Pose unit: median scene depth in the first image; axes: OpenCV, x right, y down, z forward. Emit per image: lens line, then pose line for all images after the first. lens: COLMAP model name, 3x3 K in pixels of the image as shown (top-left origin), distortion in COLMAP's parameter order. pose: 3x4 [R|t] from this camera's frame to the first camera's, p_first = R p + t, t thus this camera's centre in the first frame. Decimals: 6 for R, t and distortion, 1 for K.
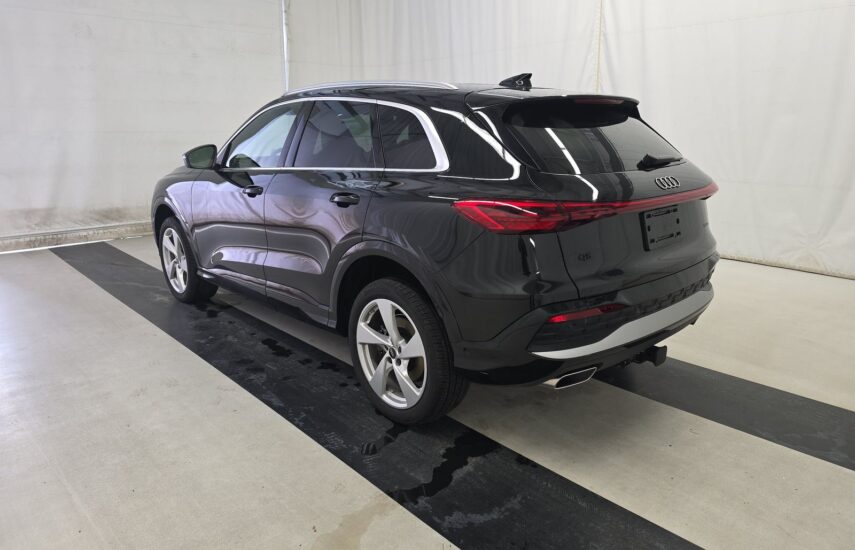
lens RADIAL K [[579.3, 0, 427.5], [0, 579.3, 275.0], [0, 0, 1]] dist [0.020868, -0.000249]
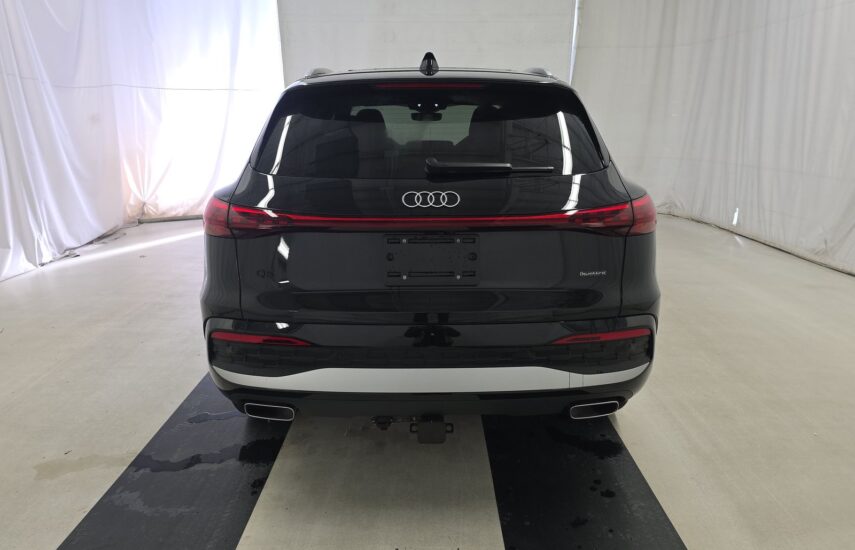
lens RADIAL K [[579.3, 0, 427.5], [0, 579.3, 275.0], [0, 0, 1]] dist [0.020868, -0.000249]
pose [[0.734478, 0.181515, -0.653907, 0.776487], [-0.170007, 0.982055, 0.081650, -0.107161], [0.656993, 0.051199, 0.752157, 0.403300]]
